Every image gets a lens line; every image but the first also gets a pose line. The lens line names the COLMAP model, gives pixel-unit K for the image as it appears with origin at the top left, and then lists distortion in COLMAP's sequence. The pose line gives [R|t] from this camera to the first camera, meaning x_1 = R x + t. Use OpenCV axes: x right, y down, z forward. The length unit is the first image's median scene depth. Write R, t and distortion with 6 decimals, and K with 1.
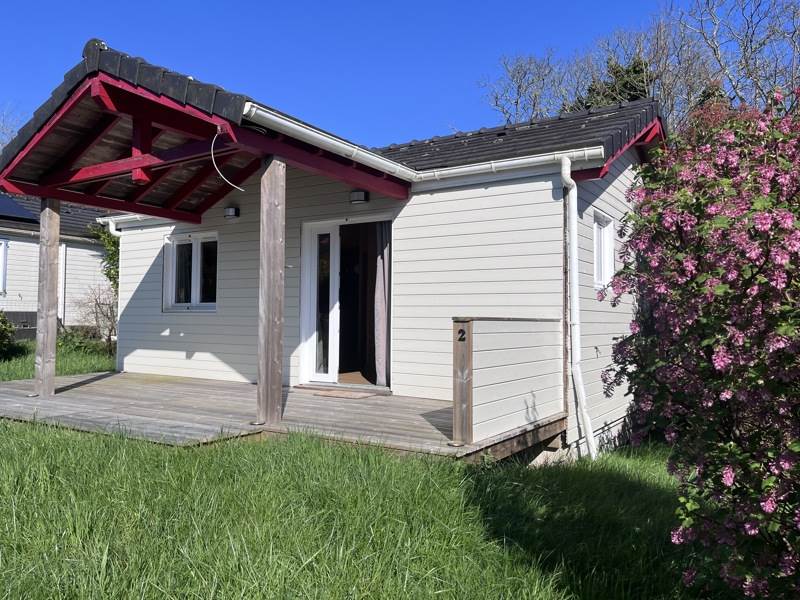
lens RADIAL K [[602.6, 0, 399.9], [0, 602.6, 295.3], [0, 0, 1]] dist [0.049387, -0.022025]
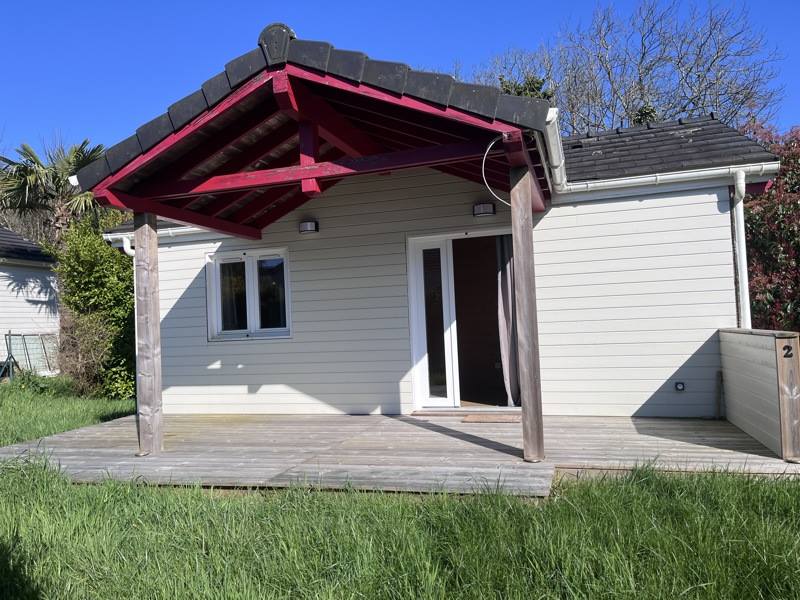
lens RADIAL K [[602.6, 0, 397.3], [0, 602.6, 307.2], [0, 0, 1]] dist [0.049387, -0.022025]
pose [[0.964087, -0.043701, 0.261965, -0.444306], [0.042206, 0.999045, 0.011336, -0.025211], [-0.262210, 0.000127, 0.965011, 0.115729]]
